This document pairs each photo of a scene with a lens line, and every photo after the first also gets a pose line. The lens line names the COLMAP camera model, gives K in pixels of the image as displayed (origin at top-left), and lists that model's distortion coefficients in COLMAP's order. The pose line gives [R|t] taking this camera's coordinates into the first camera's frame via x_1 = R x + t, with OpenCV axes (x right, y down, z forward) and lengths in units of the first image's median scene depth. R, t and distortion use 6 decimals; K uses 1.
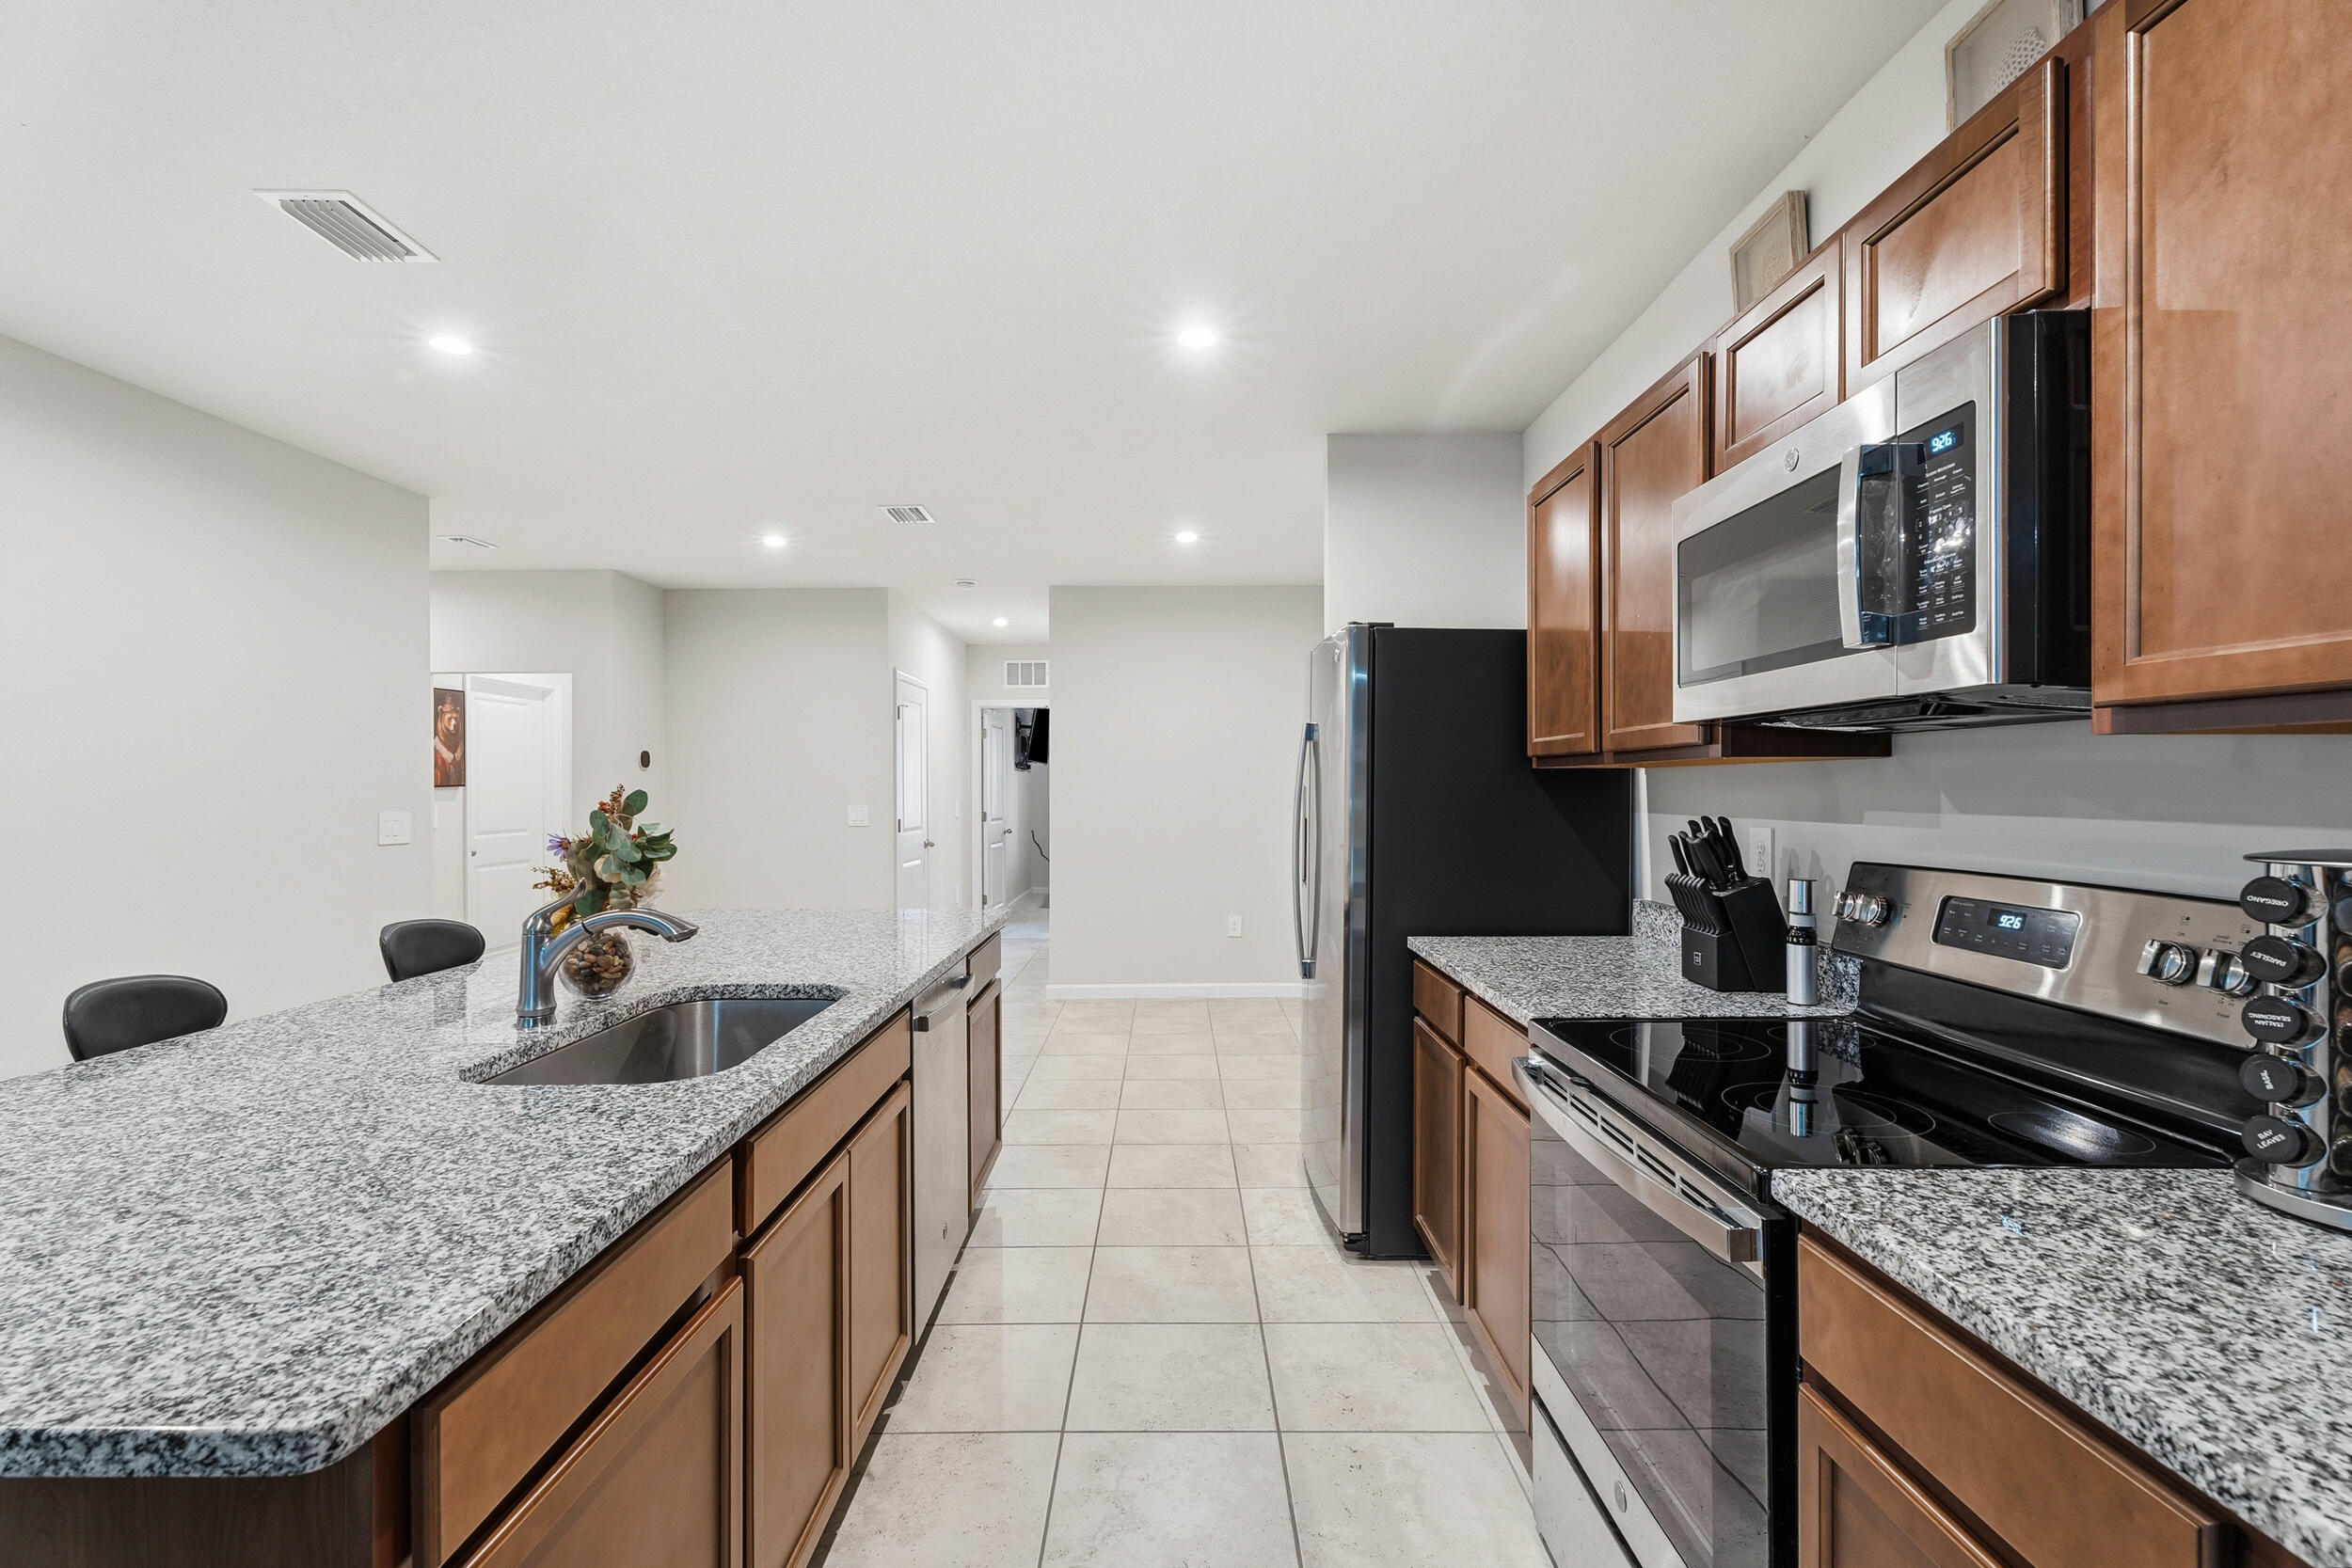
lens RADIAL K [[1057.0, 0, 1174.2], [0, 1057.0, 792.7], [0, 0, 1]] dist [0.003736, 0.000722]
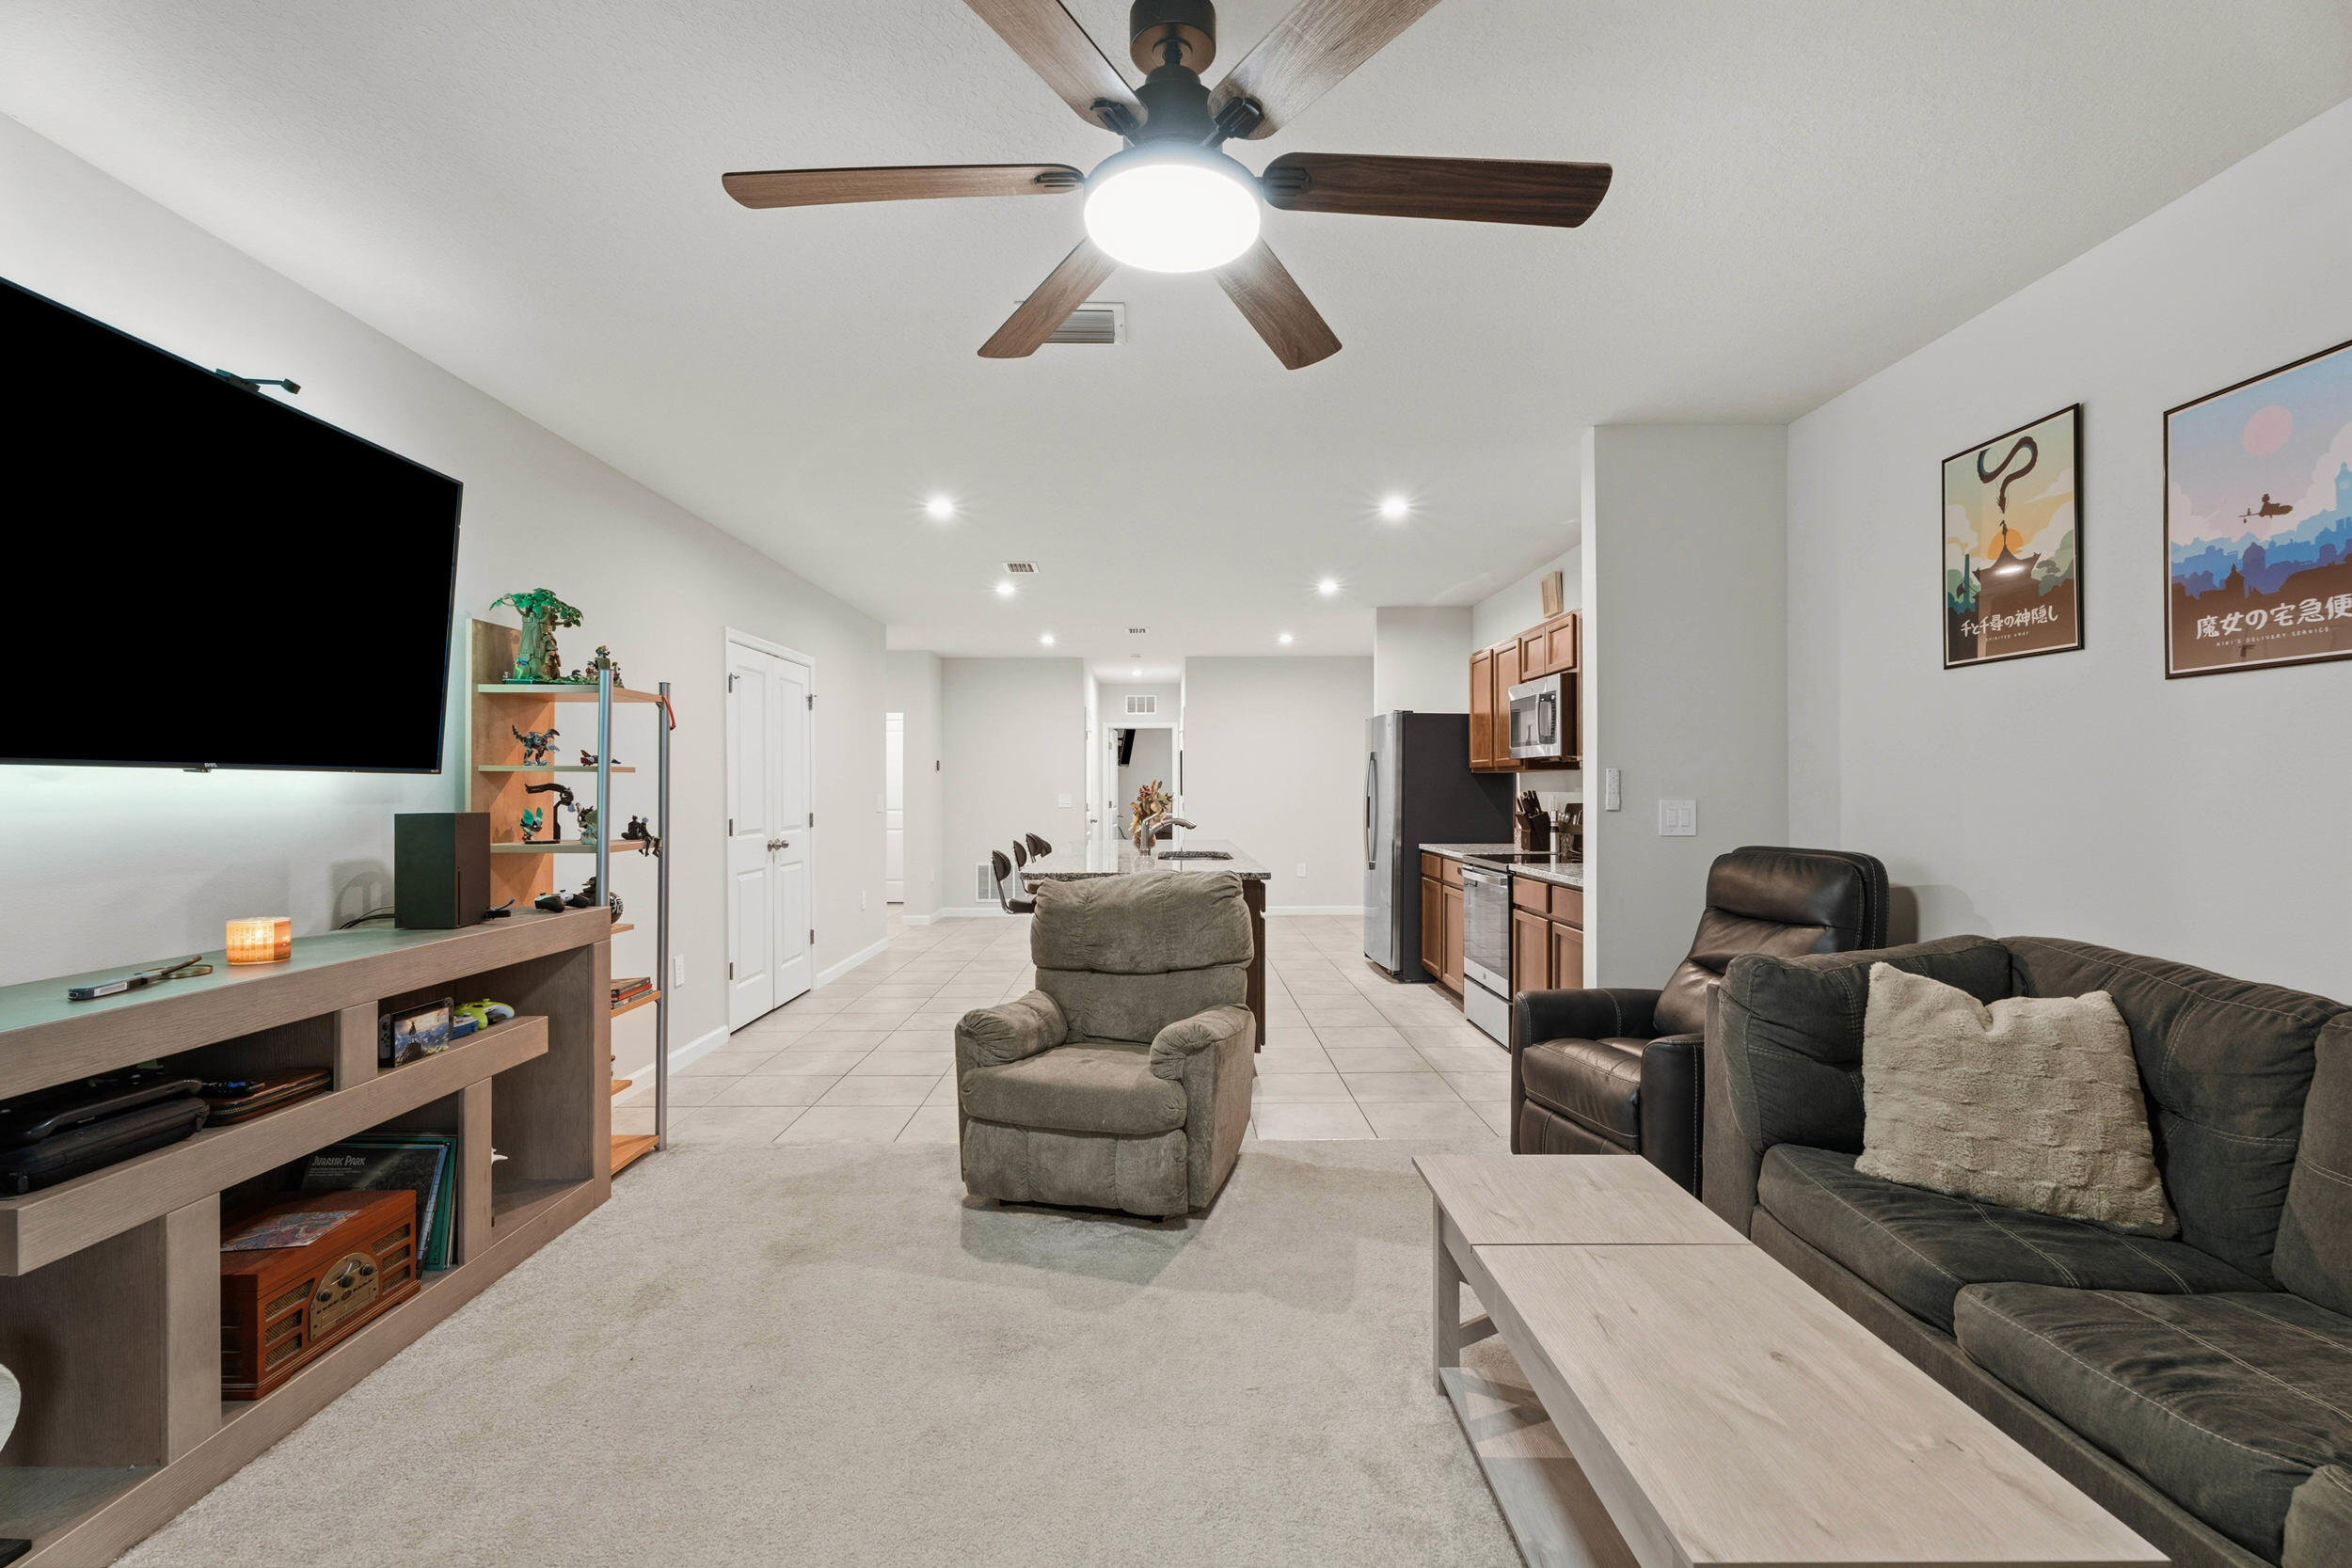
lens RADIAL K [[1057.0, 0, 1166.6], [0, 1057.0, 773.4], [0, 0, 1]] dist [0.003736, 0.000722]
pose [[0.999987, 0.000820, 0.004989, -0.354659], [-0.000730, 0.999839, -0.017945, 0.021833], [-0.005003, 0.017941, 0.999827, -1.357782]]
